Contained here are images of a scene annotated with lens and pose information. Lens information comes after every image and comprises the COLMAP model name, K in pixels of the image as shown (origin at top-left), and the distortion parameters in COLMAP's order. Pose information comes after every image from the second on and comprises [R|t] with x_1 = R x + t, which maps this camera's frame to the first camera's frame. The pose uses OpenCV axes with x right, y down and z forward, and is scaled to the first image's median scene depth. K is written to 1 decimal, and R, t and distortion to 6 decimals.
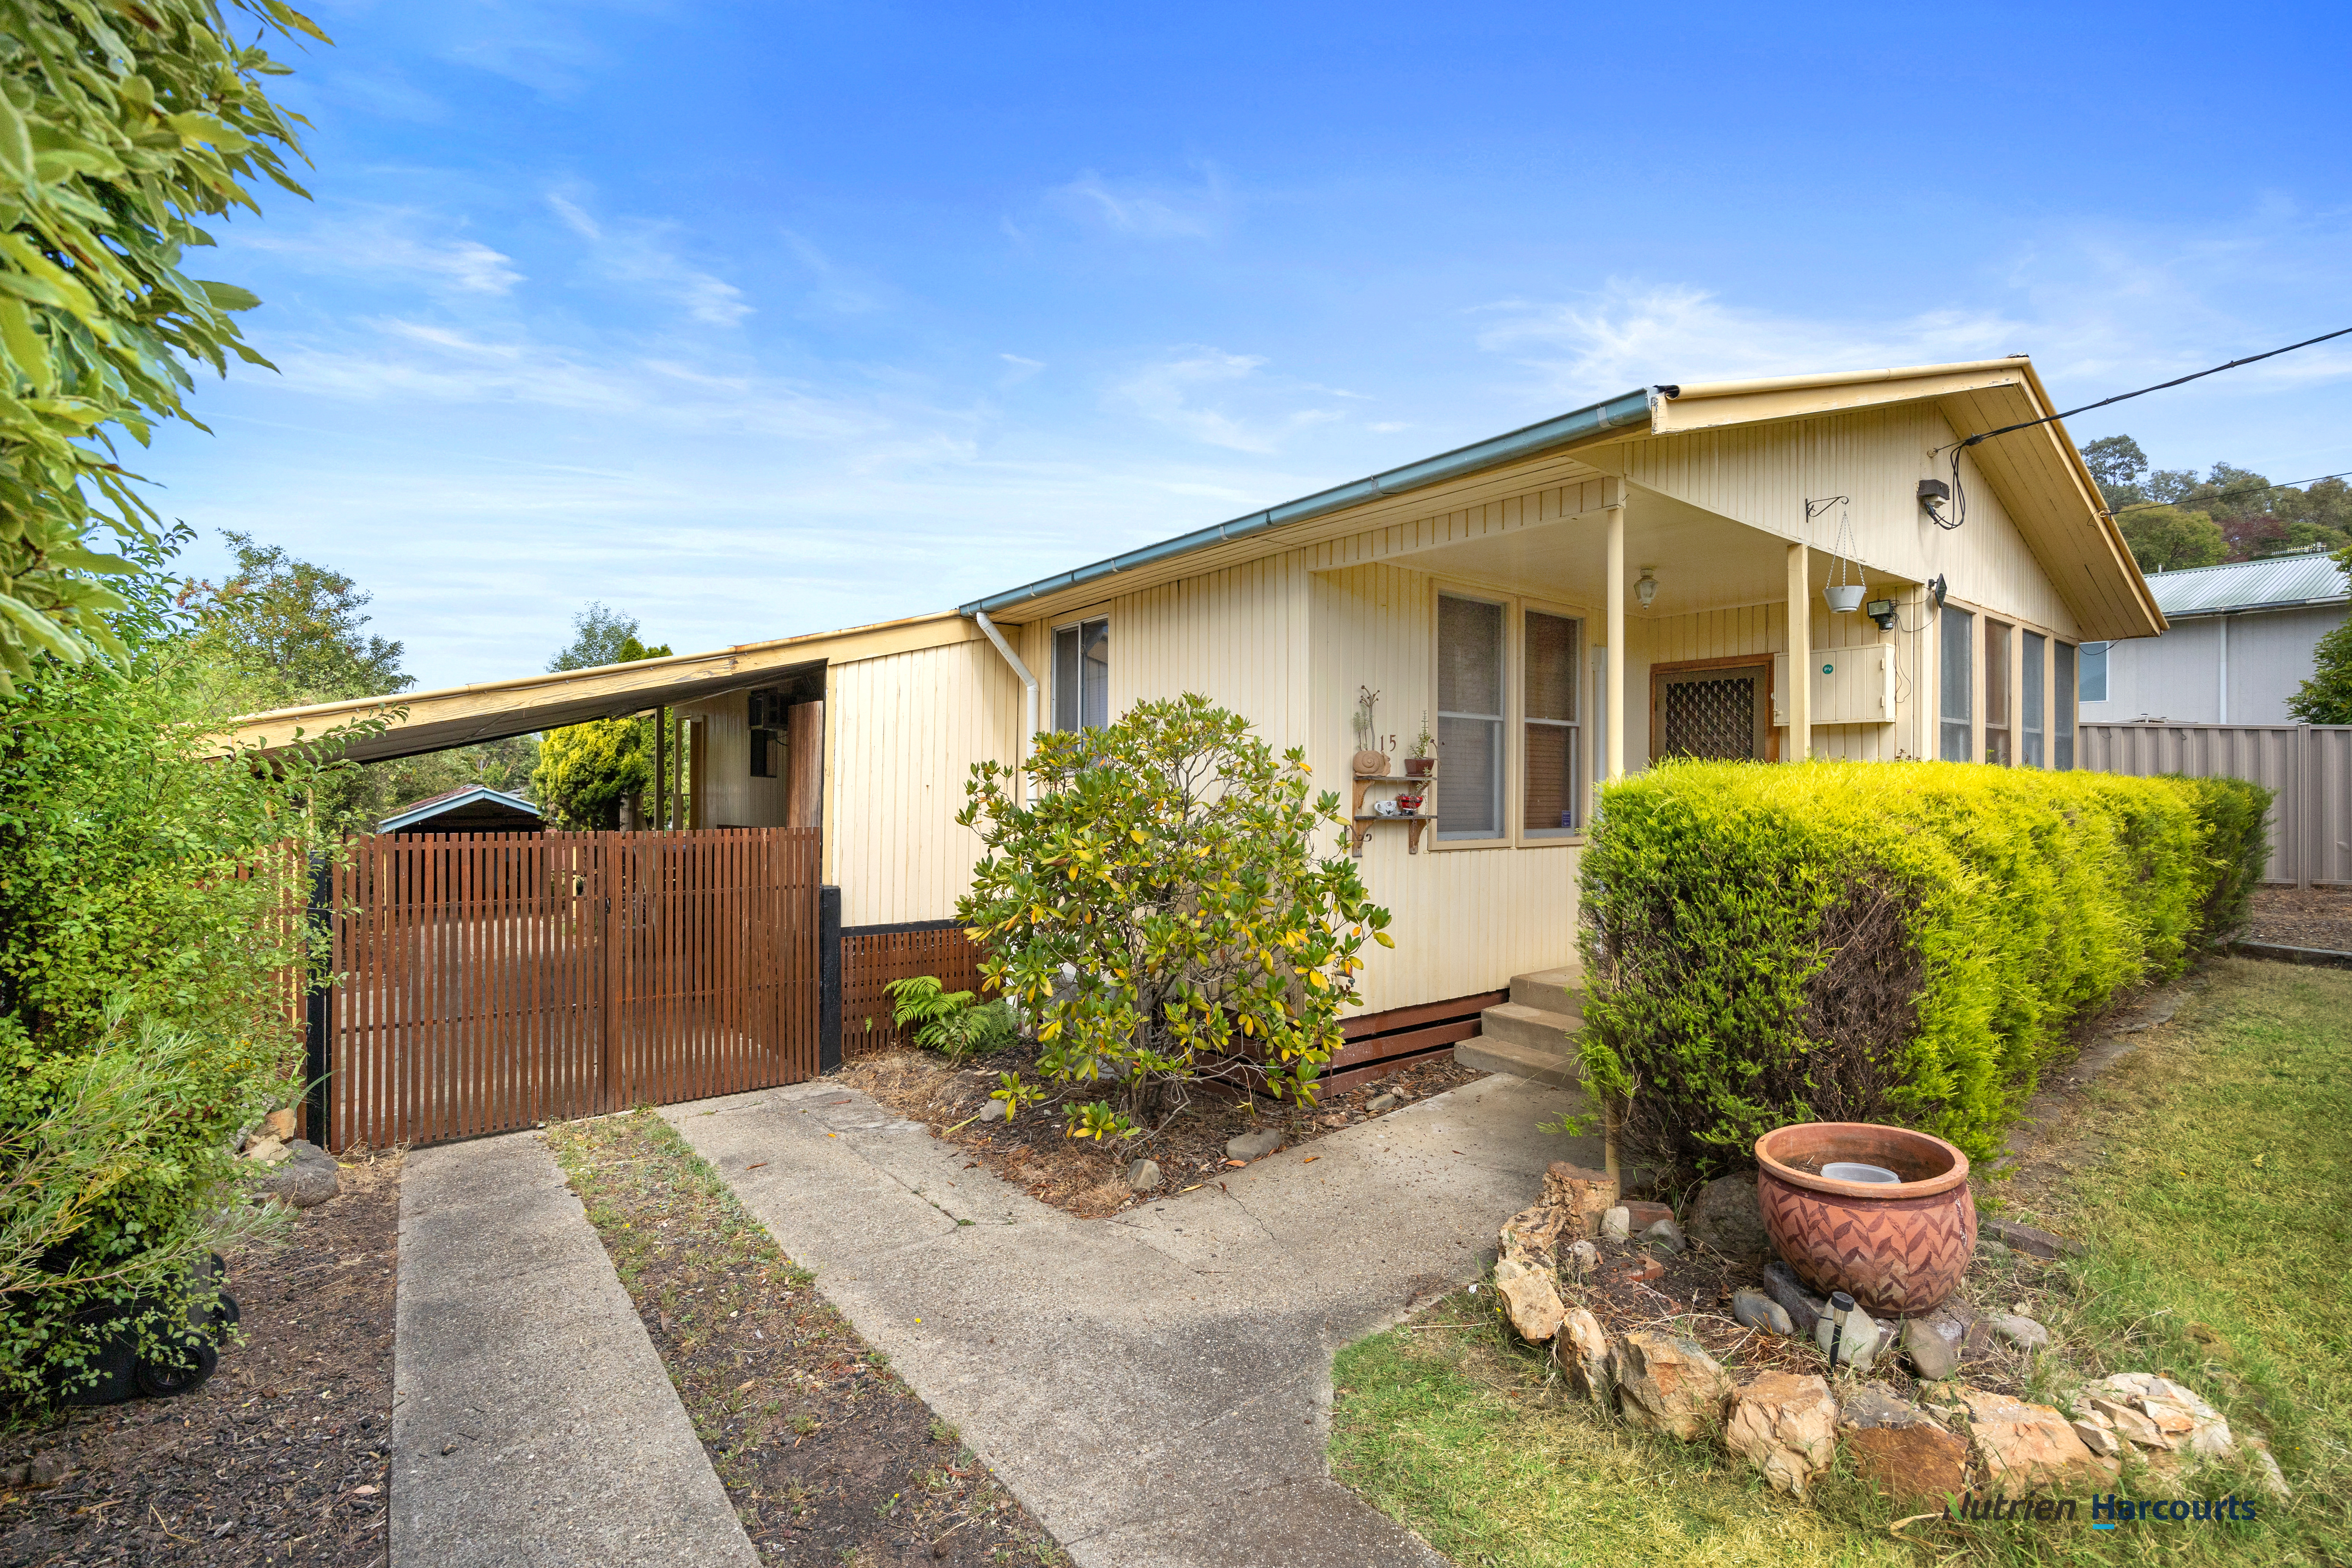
lens RADIAL K [[1050.9, 0, 1175.5], [0, 1050.9, 789.4], [0, 0, 1]] dist [-0.017106, 0.000422]
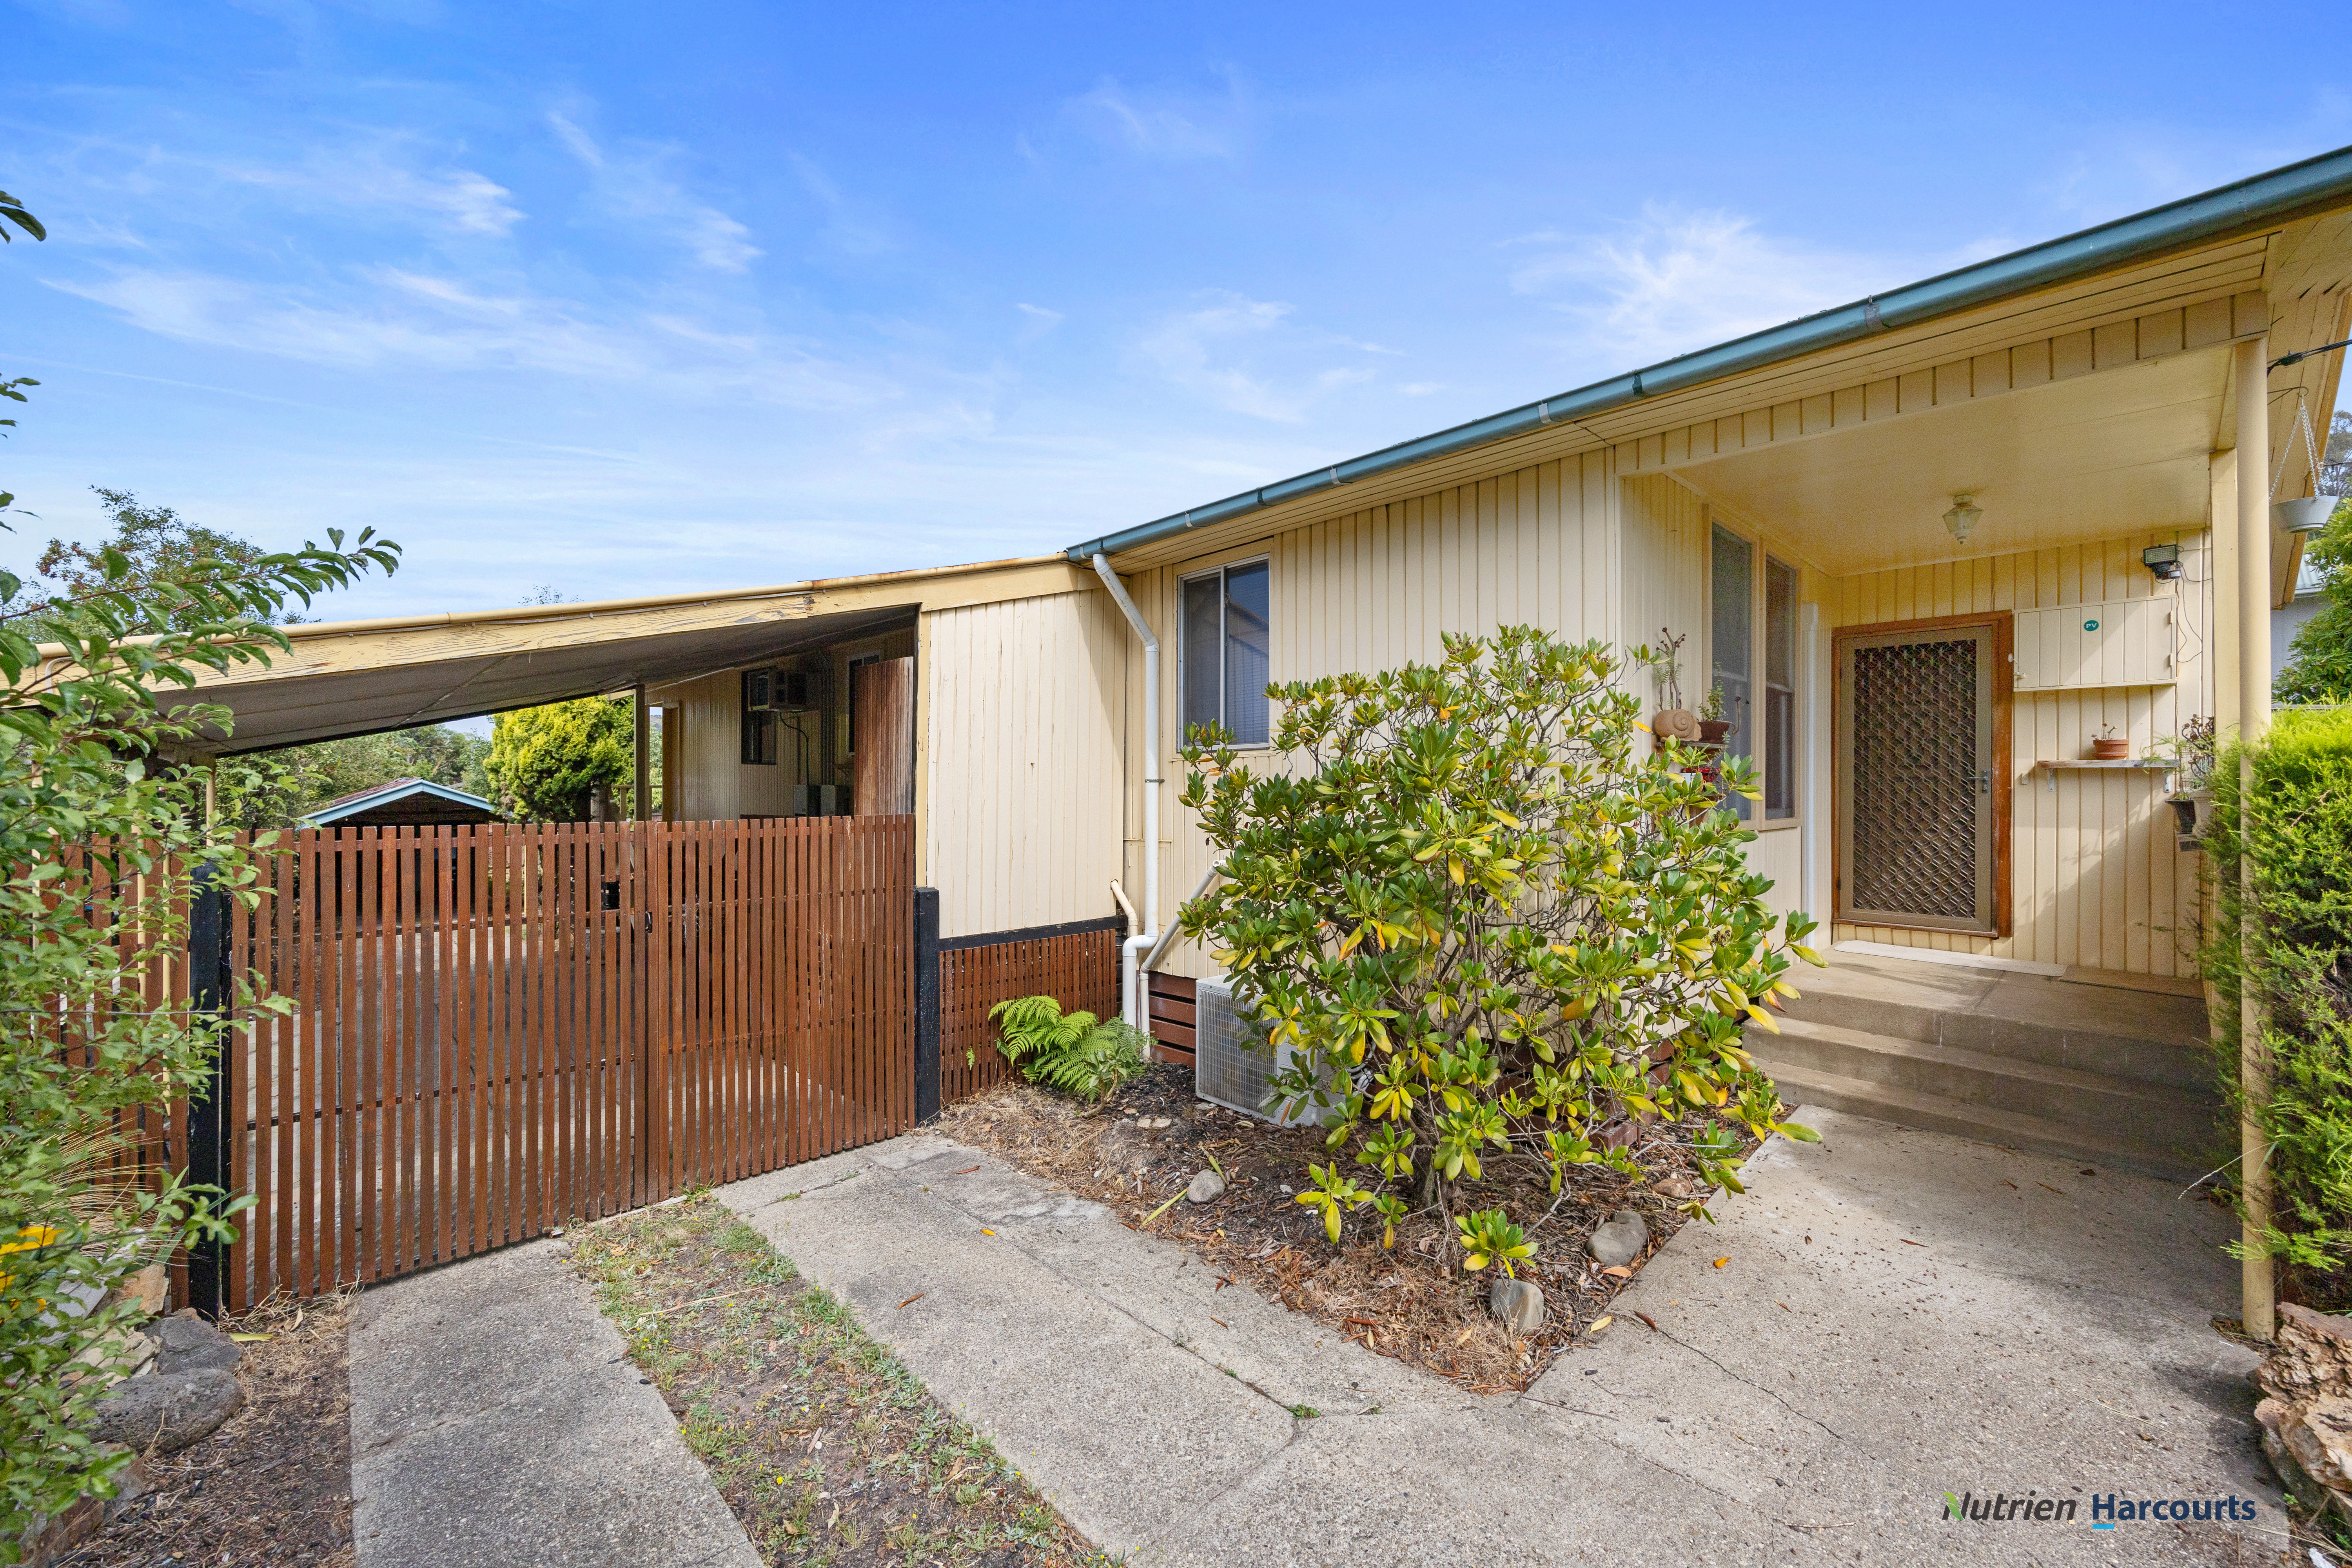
lens RADIAL K [[942.8, 0, 1176.0], [0, 942.8, 784.0], [0, 0, 1]] dist [-0.002157, -0.000178]
pose [[0.994965, -0.005480, 0.100074, -0.231769], [0.005487, 0.999985, 0.000208, 0.015107], [-0.100074, 0.000342, 0.994980, 0.291940]]
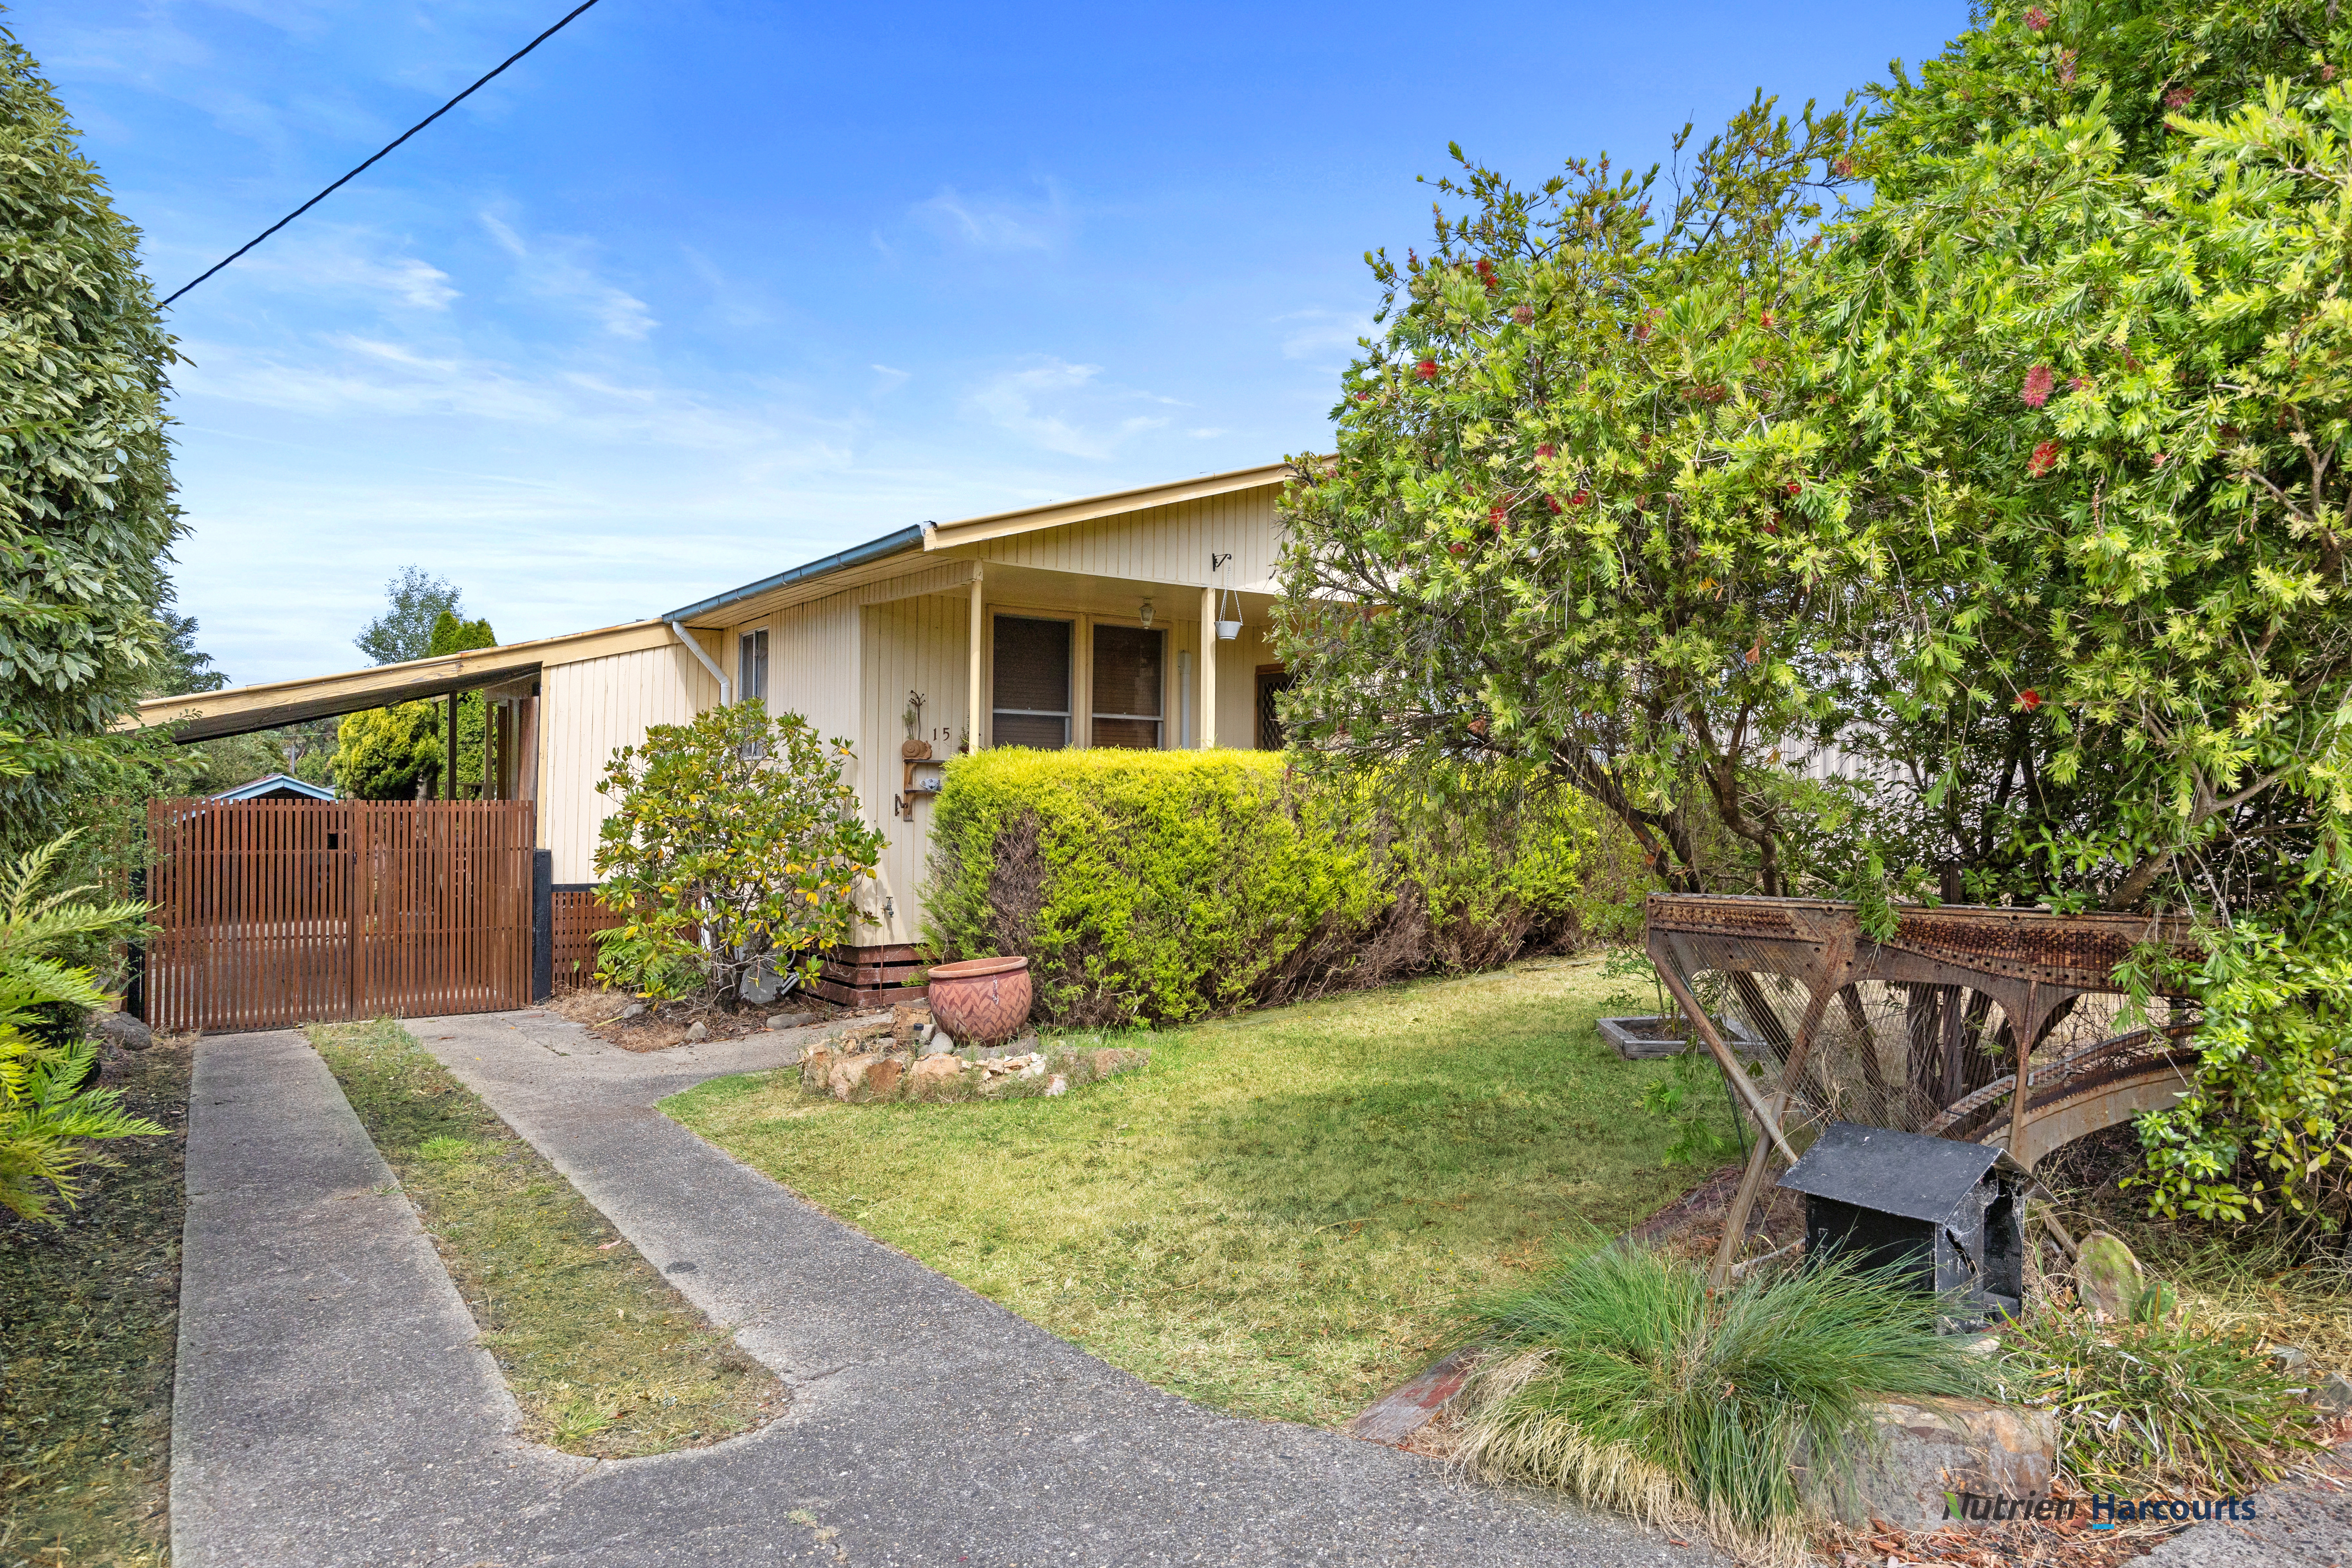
lens RADIAL K [[1460.7, 0, 1169.5], [0, 1460.7, 800.6], [0, 0, 1]] dist [-0.000187, 0.001087]
pose [[0.998687, 0.007466, -0.050679, 0.526325], [-0.007213, 0.999961, 0.005173, 0.023705], [0.050715, -0.004801, 0.998702, -0.712590]]
